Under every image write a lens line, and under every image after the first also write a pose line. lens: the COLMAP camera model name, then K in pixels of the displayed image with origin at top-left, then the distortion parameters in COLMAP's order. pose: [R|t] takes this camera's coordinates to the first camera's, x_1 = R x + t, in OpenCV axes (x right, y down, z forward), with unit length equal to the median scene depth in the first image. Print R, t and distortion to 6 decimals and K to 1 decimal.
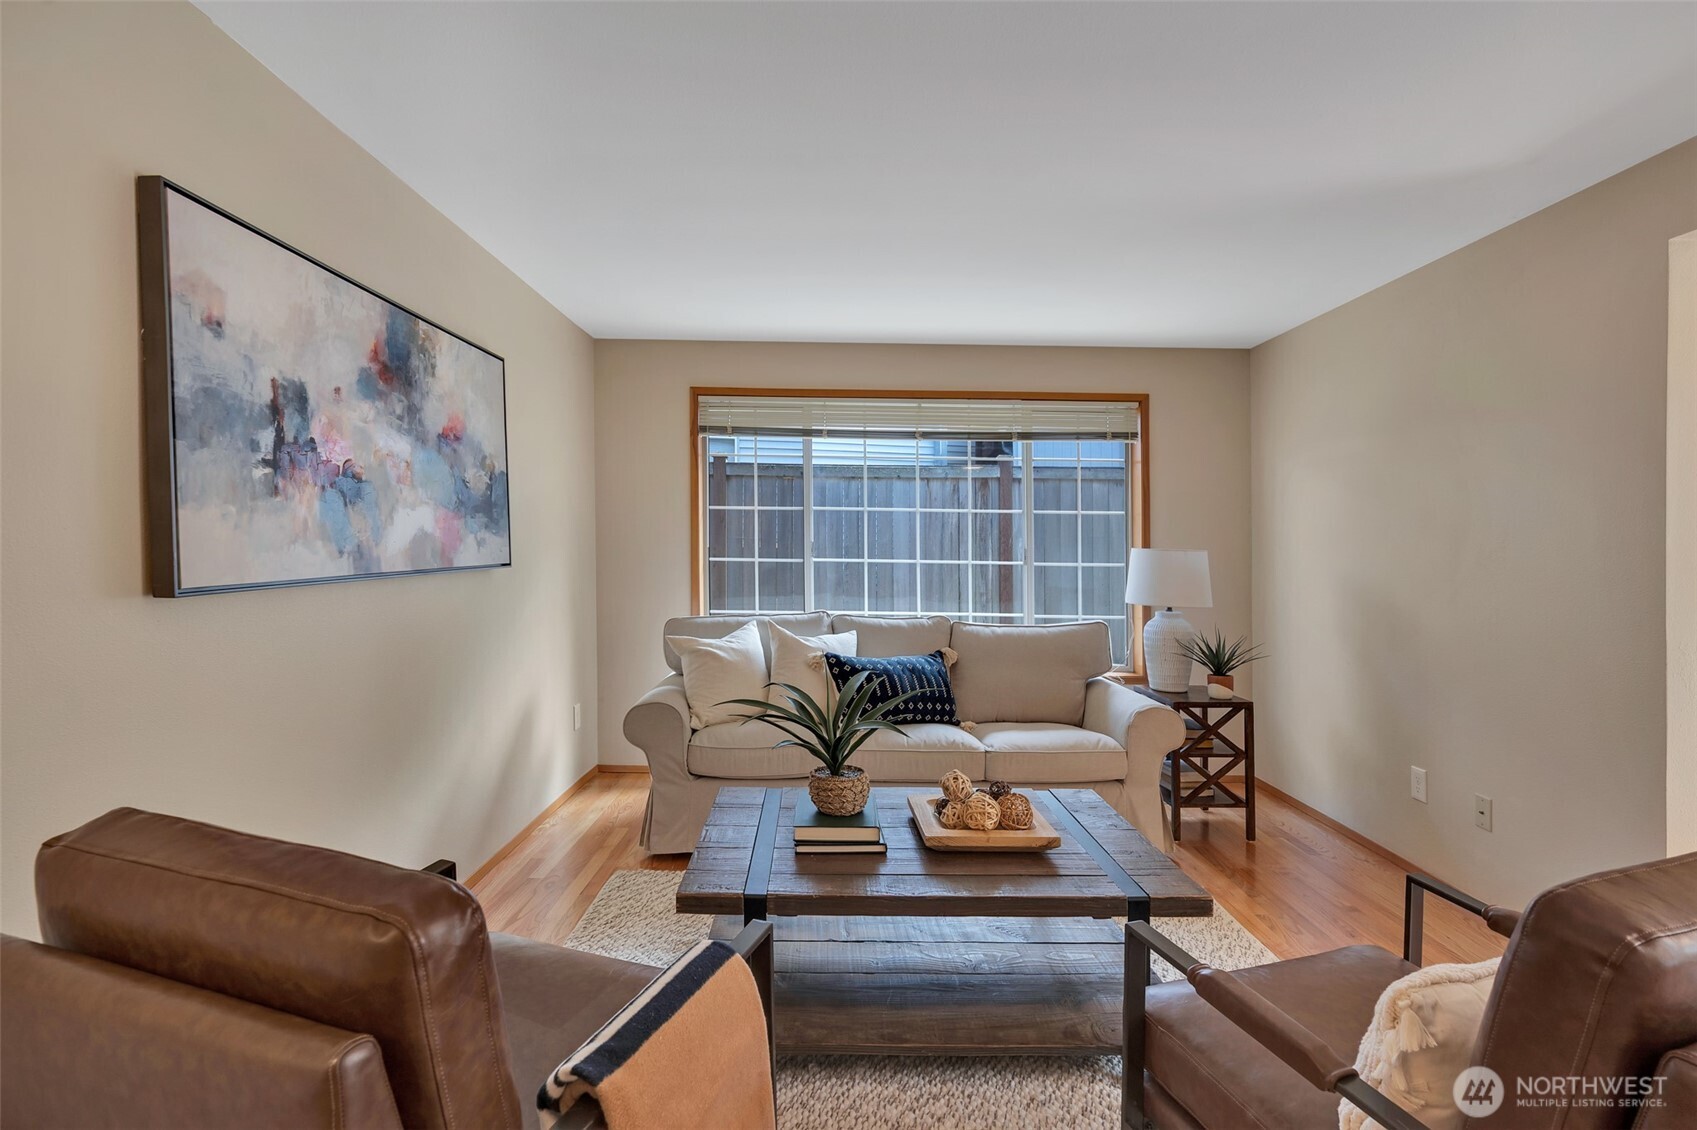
lens RADIAL K [[784.5, 0, 846.5], [0, 784.5, 564.8], [0, 0, 1]] dist [-0.005546, 0.003081]
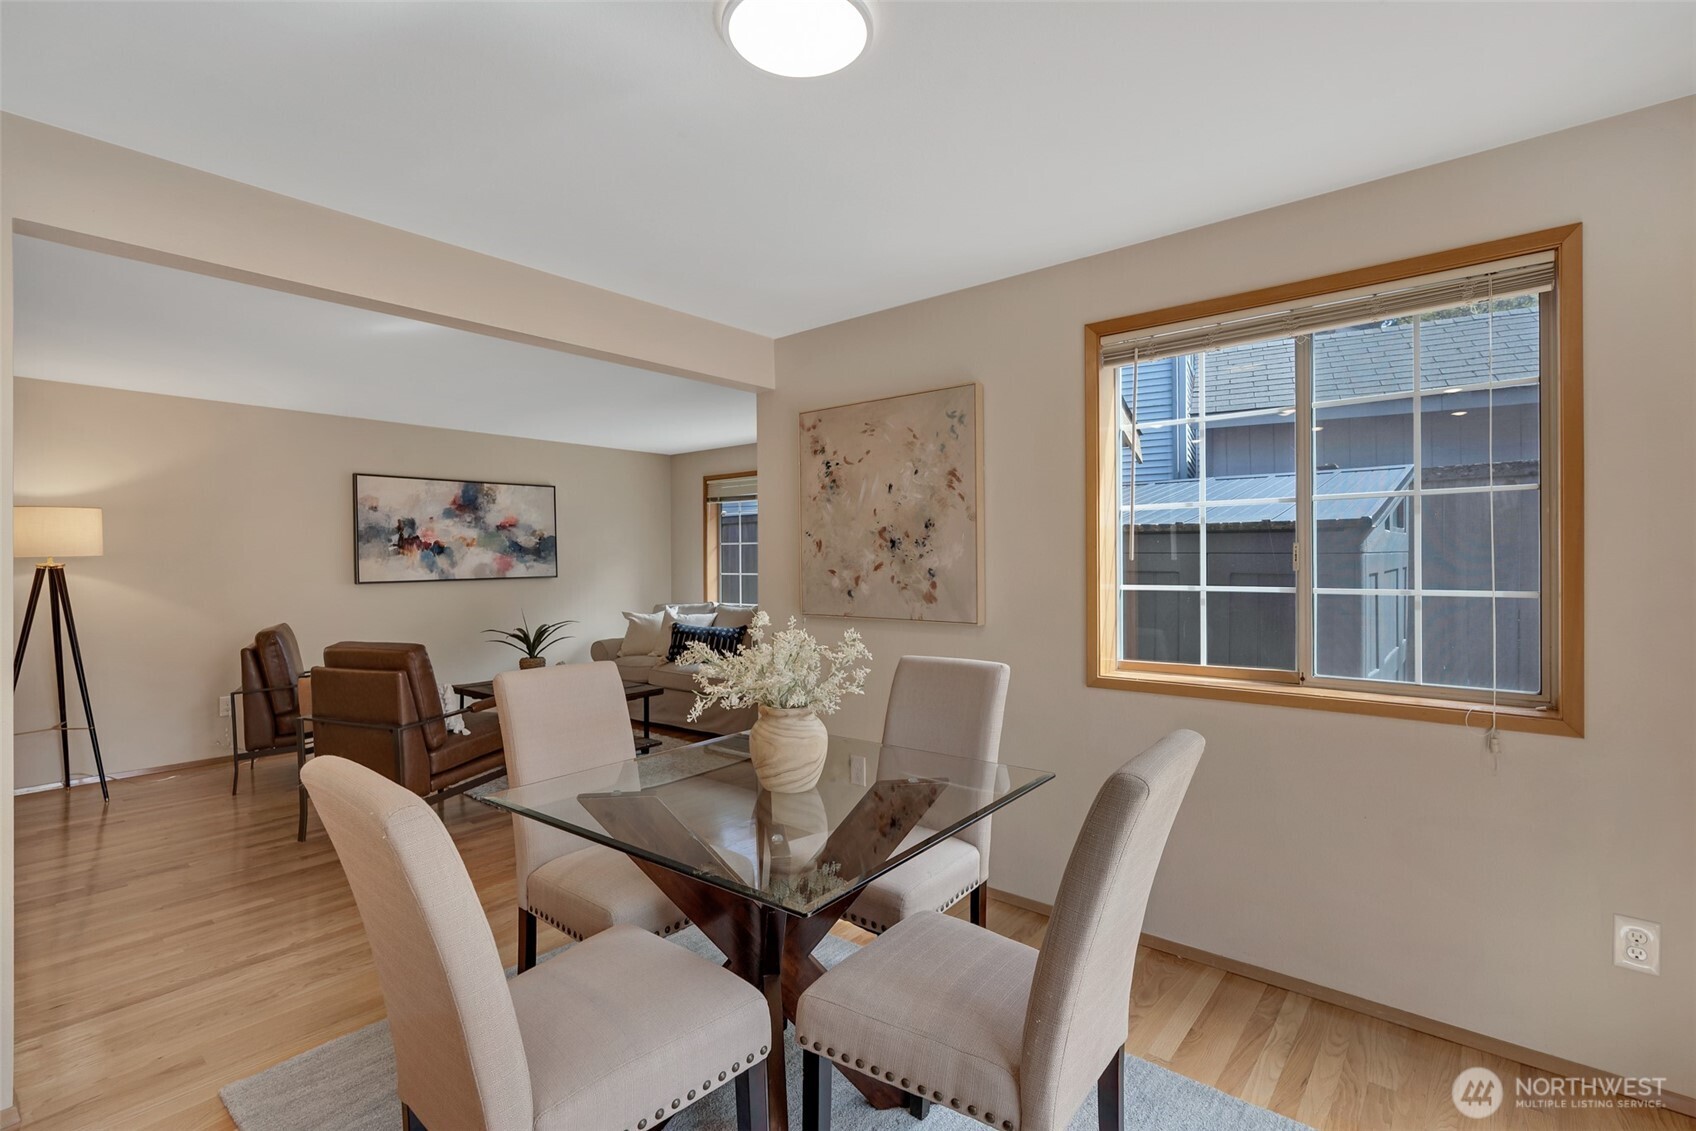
lens RADIAL K [[784.1, 0, 864.4], [0, 784.1, 566.4], [0, 0, 1]] dist [-0.005546, 0.003081]
pose [[0.762588, -0.006300, -0.646854, 2.428173], [-0.004841, 0.999869, -0.015445, 0.001652], [0.646866, 0.014910, 0.762458, -0.204983]]
